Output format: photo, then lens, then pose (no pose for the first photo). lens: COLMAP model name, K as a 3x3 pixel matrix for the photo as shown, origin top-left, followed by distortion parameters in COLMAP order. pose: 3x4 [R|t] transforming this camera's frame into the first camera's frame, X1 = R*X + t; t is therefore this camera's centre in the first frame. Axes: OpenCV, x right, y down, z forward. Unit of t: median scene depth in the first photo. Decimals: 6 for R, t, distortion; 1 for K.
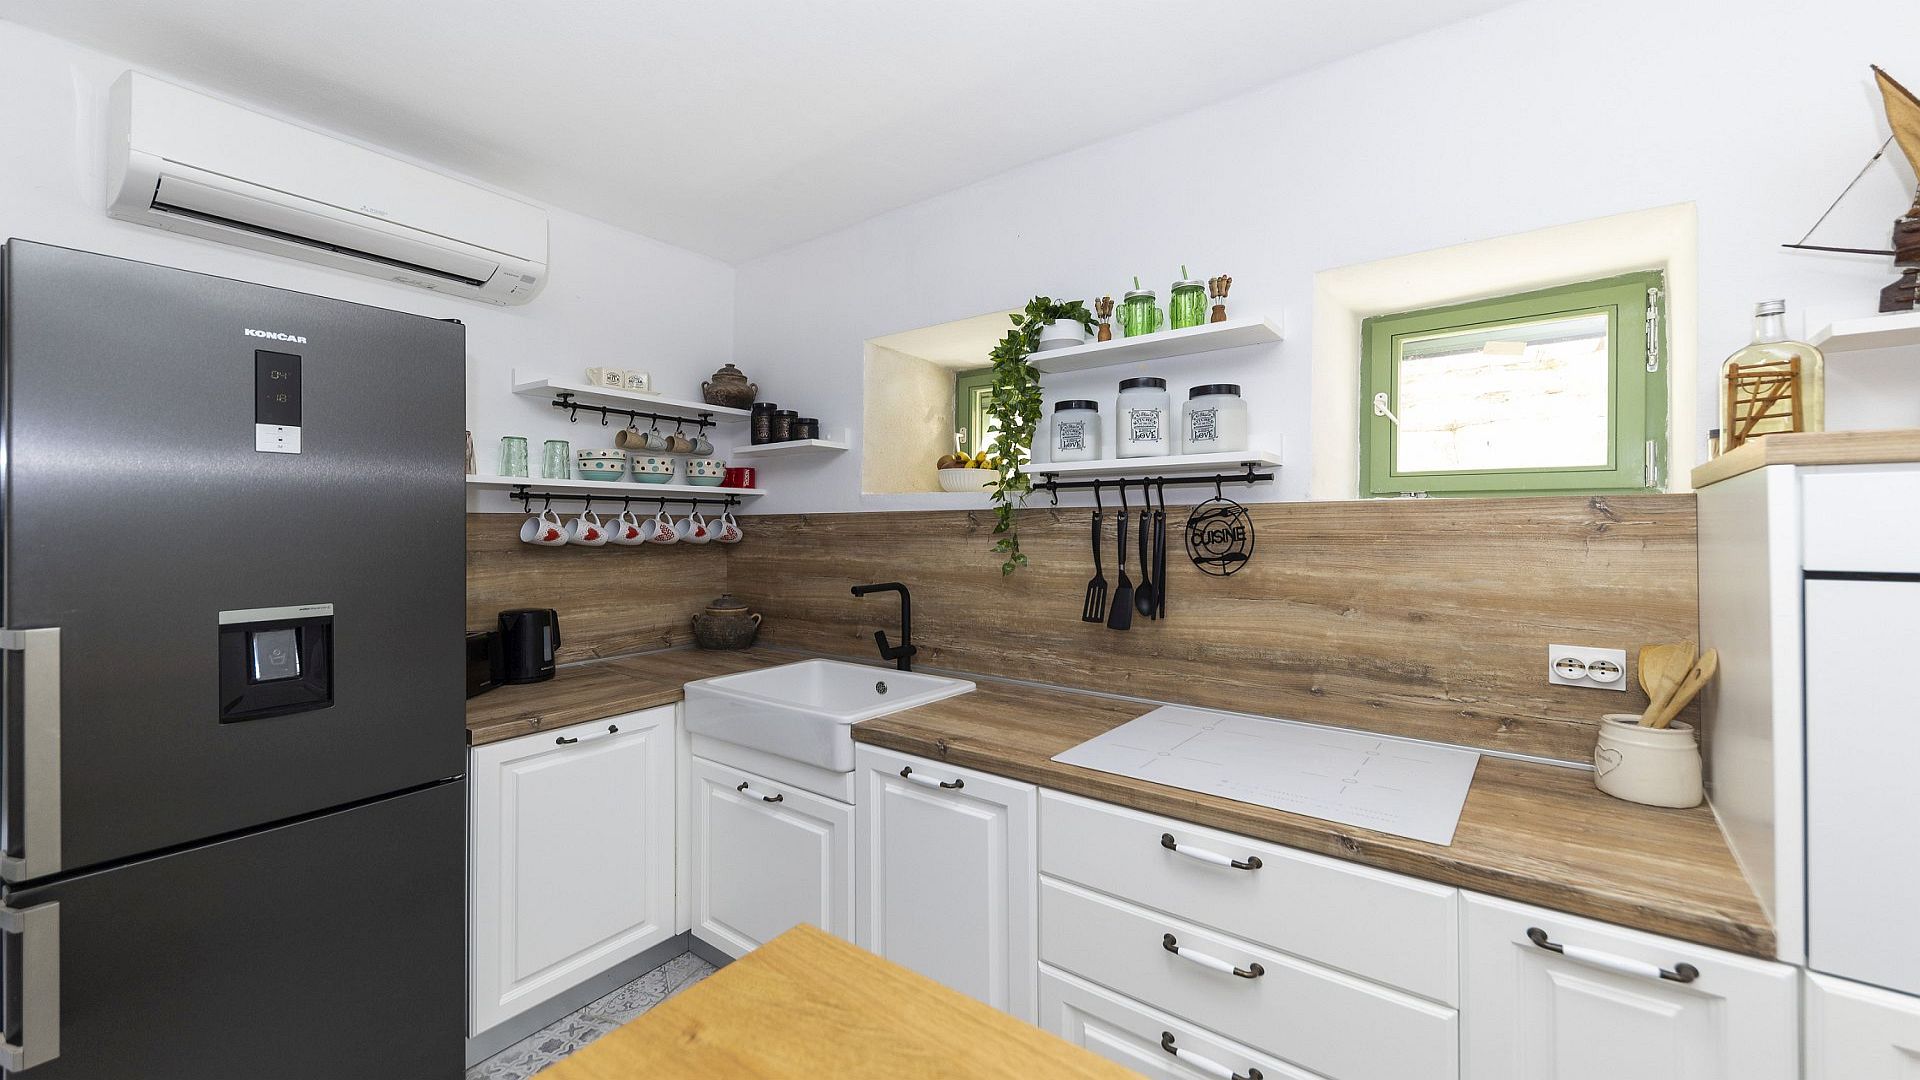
lens RADIAL K [[716.6, 0, 958.9], [0, 716.6, 514.0], [0, 0, 1]] dist [0.003581, -0.001358]
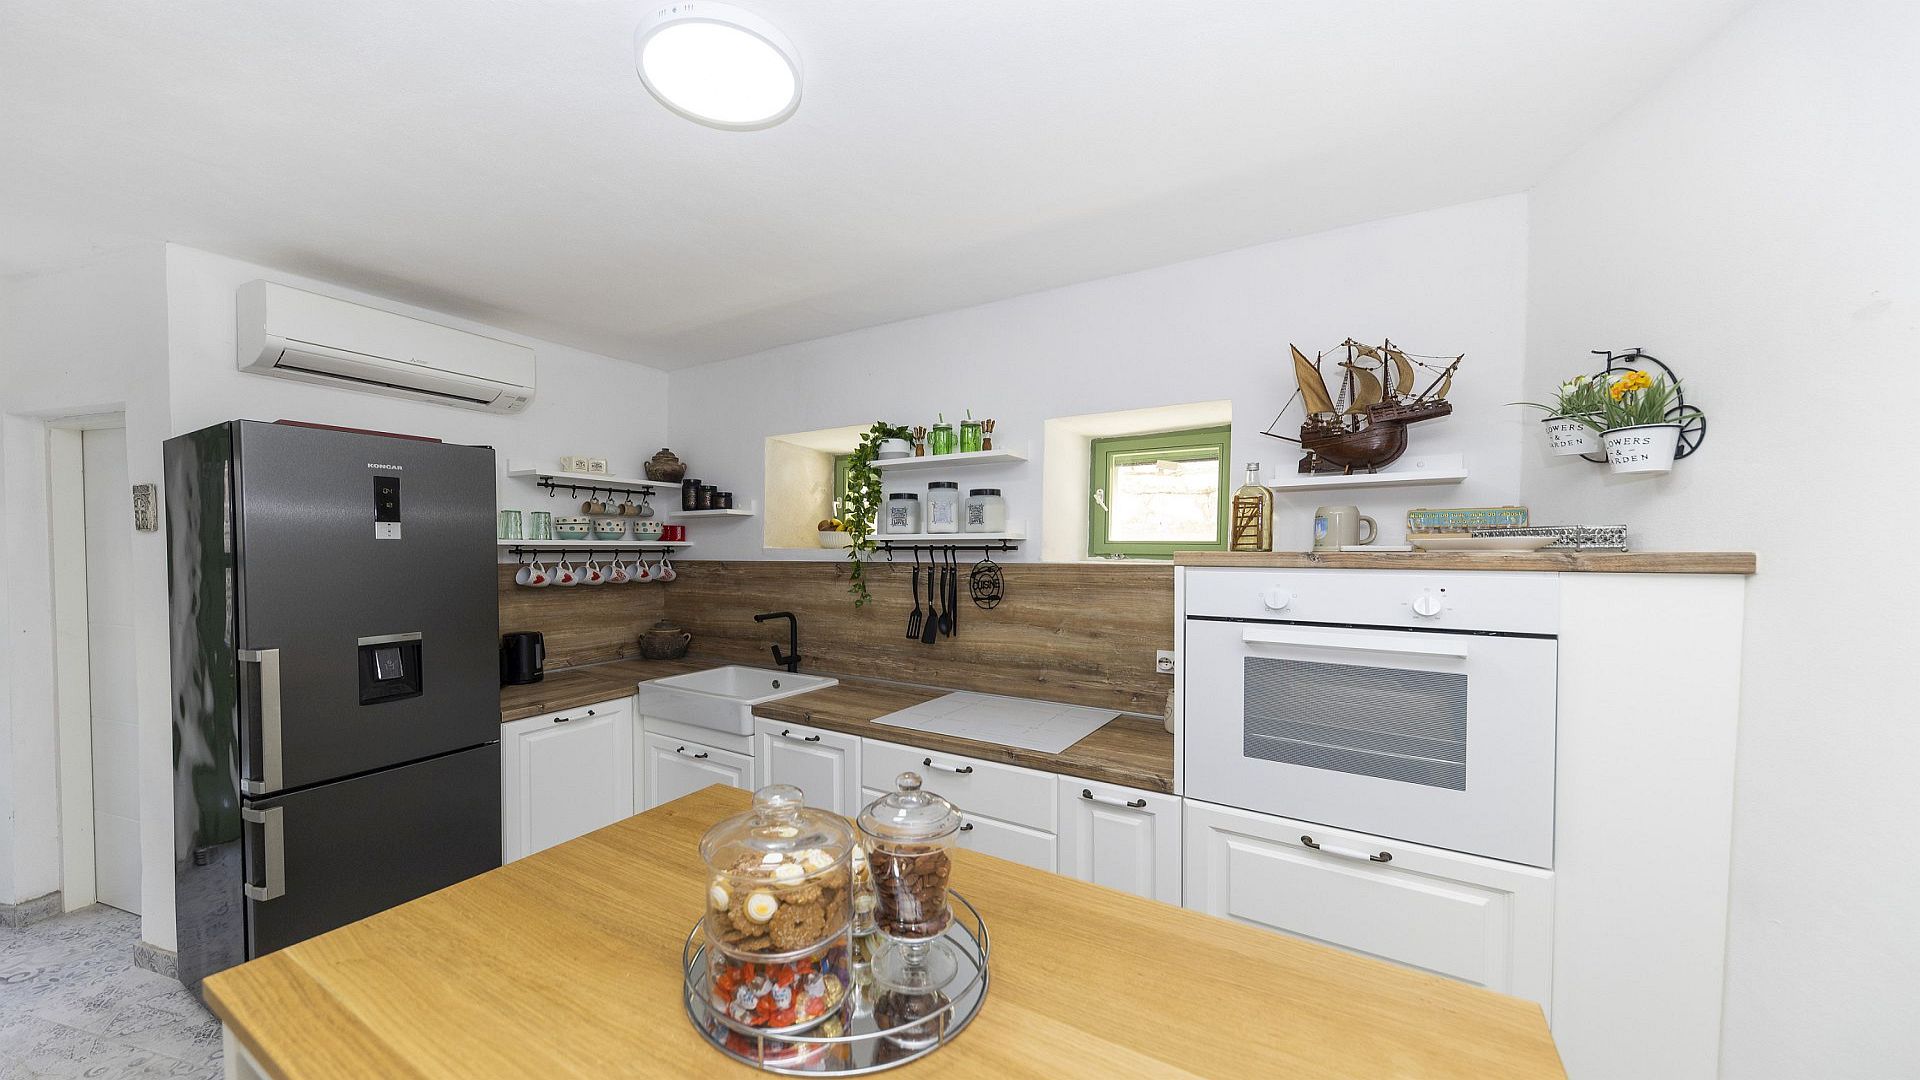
lens RADIAL K [[669.8, 0, 912.0], [0, 669.8, 550.3], [0, 0, 1]] dist [0.009369, -0.003017]
pose [[0.998255, 0.000129, 0.059046, 0.103858], [-0.001553, 0.999709, 0.024072, -0.074607], [-0.059026, -0.024122, 0.997965, -0.439137]]
